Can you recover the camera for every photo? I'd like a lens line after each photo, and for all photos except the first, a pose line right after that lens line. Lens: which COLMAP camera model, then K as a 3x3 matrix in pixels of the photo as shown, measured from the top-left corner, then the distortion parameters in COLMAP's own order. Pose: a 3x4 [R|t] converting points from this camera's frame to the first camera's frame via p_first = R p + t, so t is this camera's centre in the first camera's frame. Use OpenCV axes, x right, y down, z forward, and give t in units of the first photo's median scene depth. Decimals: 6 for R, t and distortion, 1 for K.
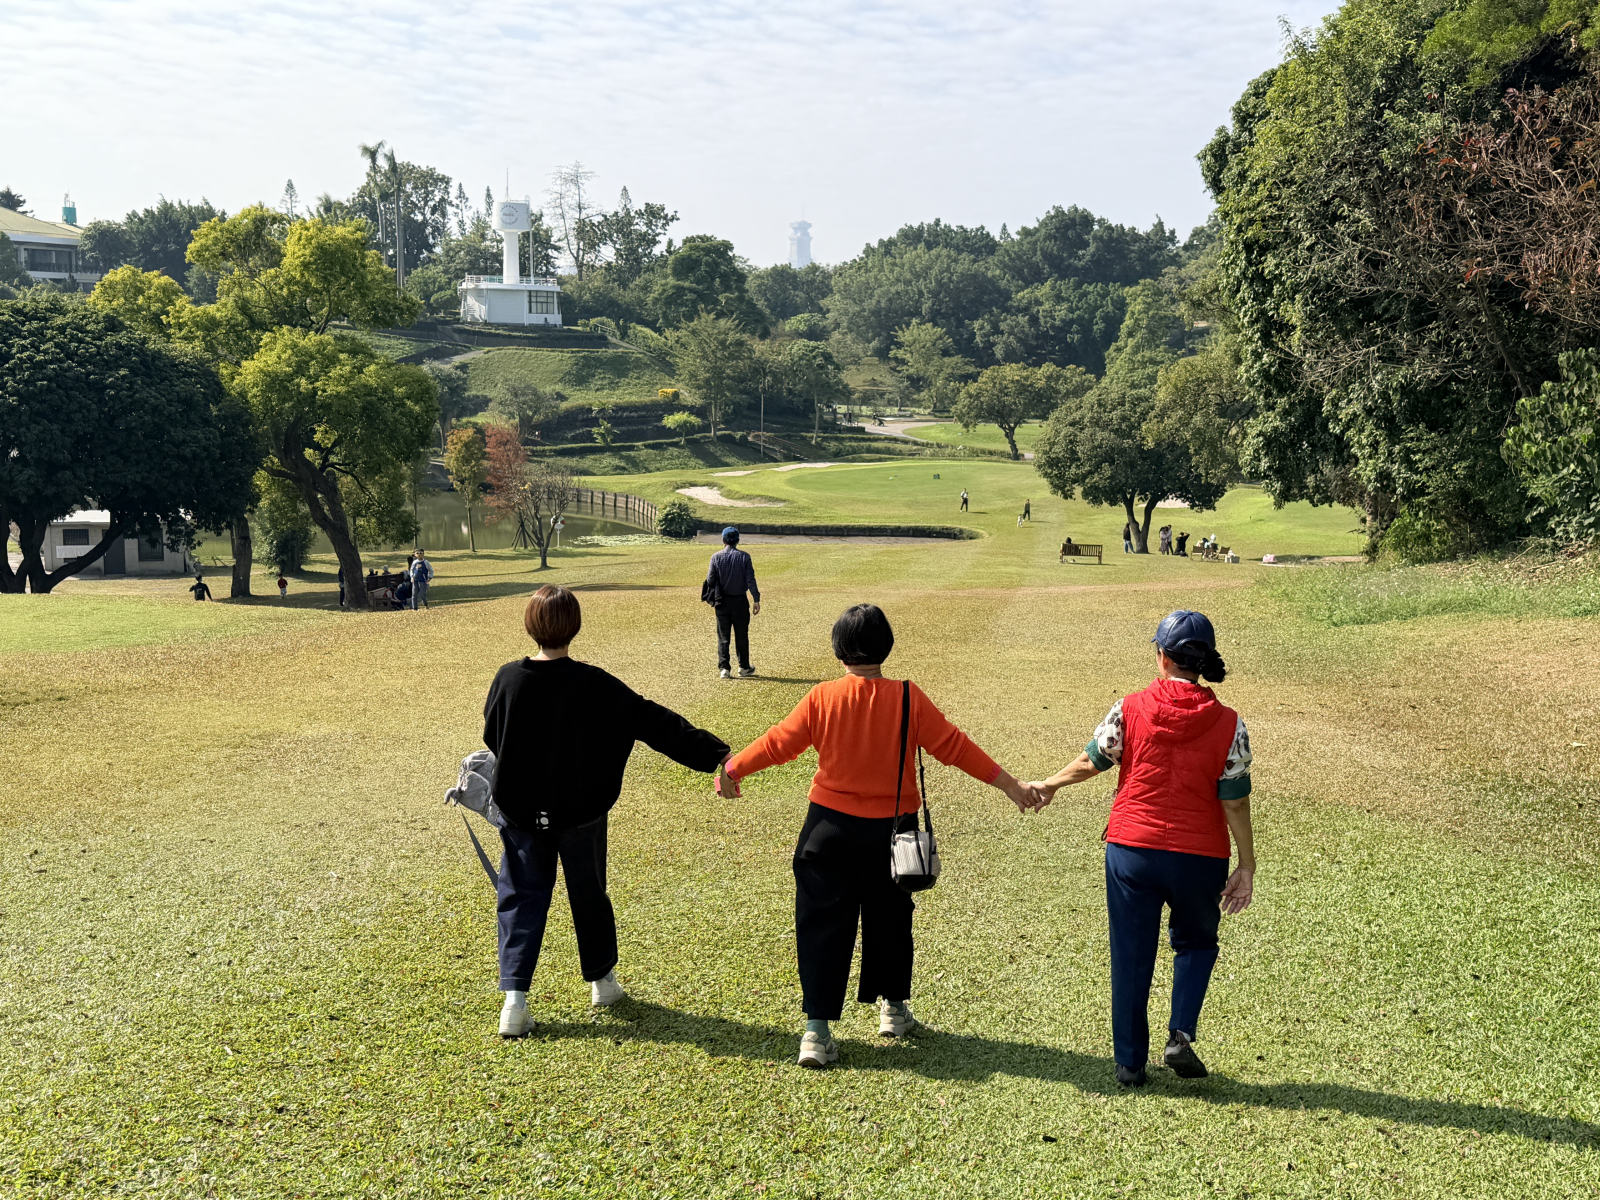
lens RADIAL K [[1768.4, 0, 825.9], [0, 1768.4, 649.3], [0, 0, 1]] dist [0.077727, 0.000000]
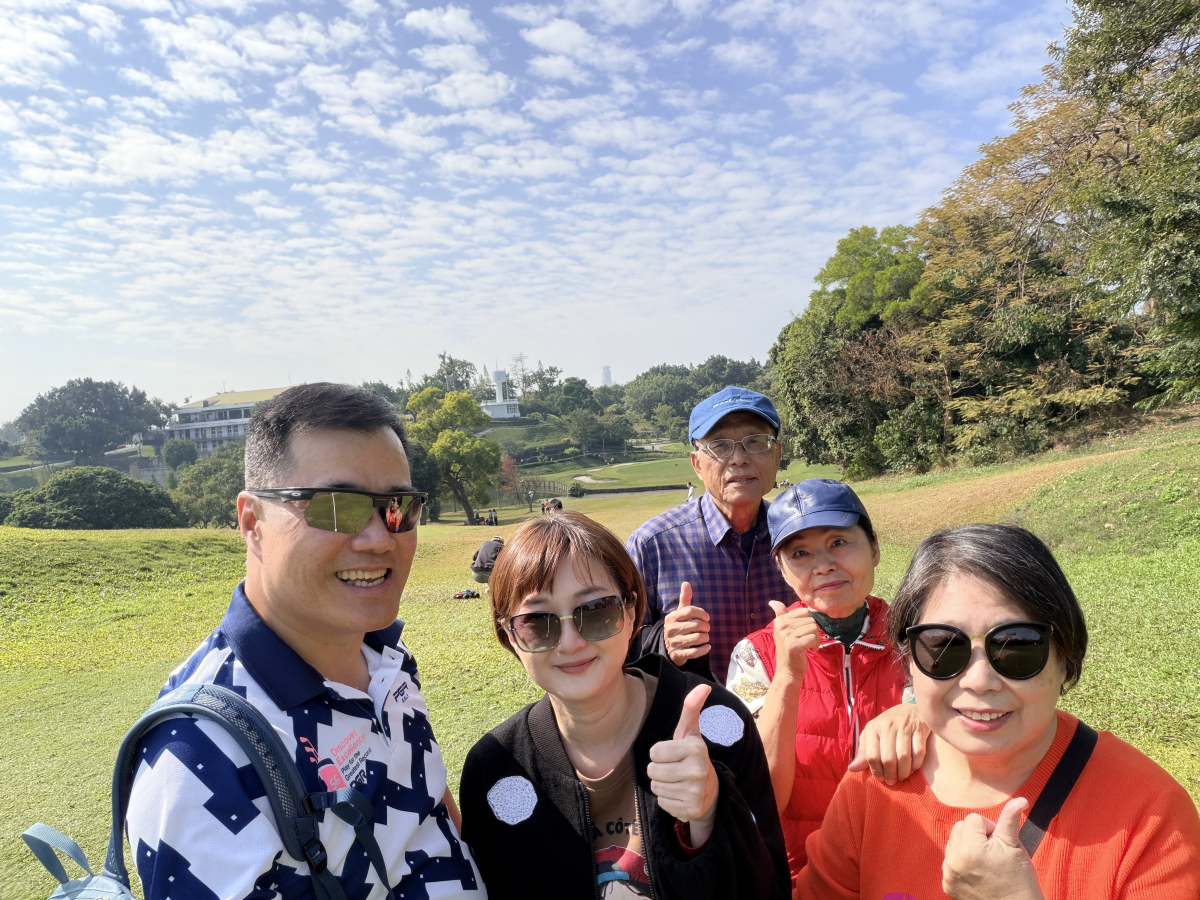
lens RADIAL K [[740.8, 0, 625.2], [0, 740.8, 456.7], [0, 0, 1]] dist [0.005132, -0.006480]
pose [[0.997061, -0.076606, 0.001327, -0.008029], [0.076263, 0.990639, -0.113214, 0.003579], [0.007359, 0.112982, 0.993570, -0.038193]]
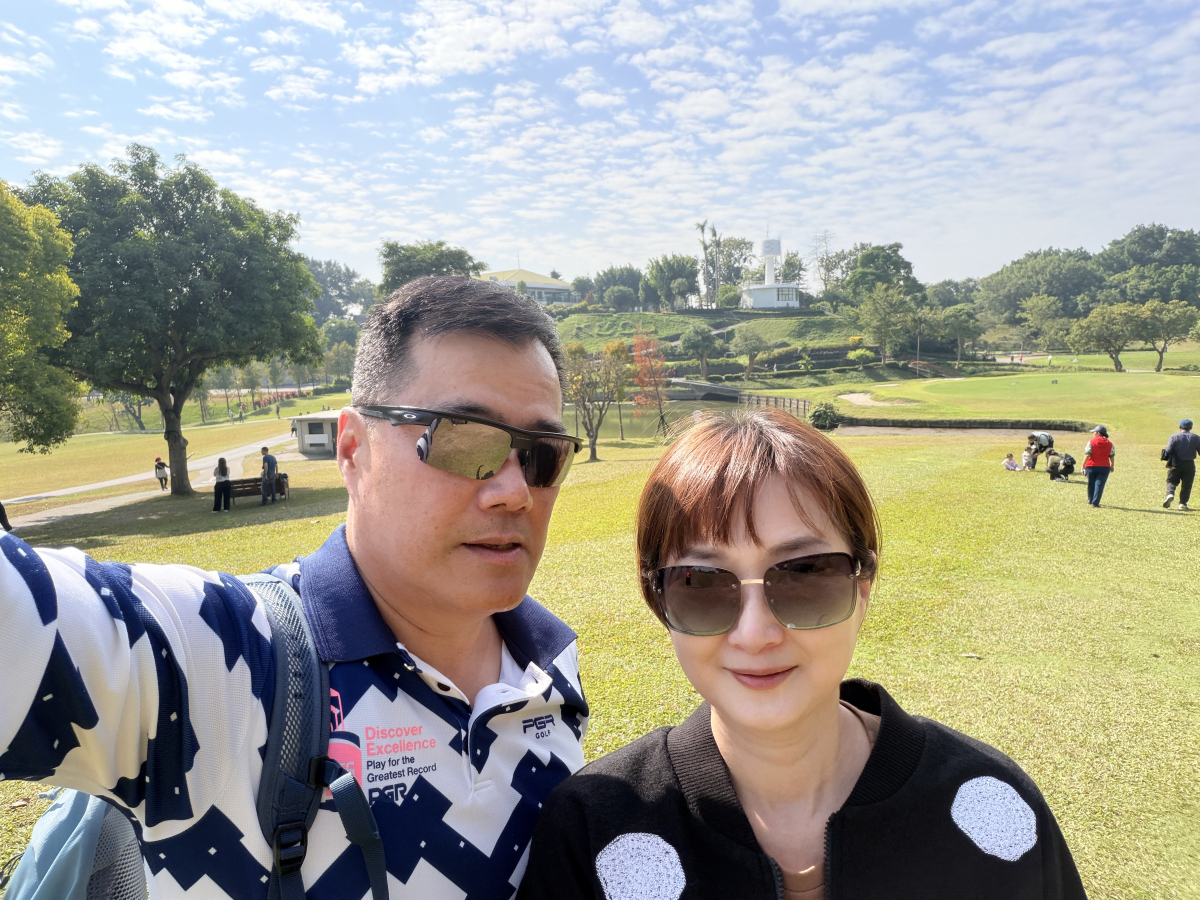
lens RADIAL K [[740.8, 0, 578.8], [0, 740.8, 463.9], [0, 0, 1]] dist [0.005132, -0.006480]
pose [[0.880034, 0.026374, -0.474178, 0.012627], [-0.033312, 0.999426, -0.006235, -0.019234], [0.473741, 0.021282, 0.880407, 0.296969]]
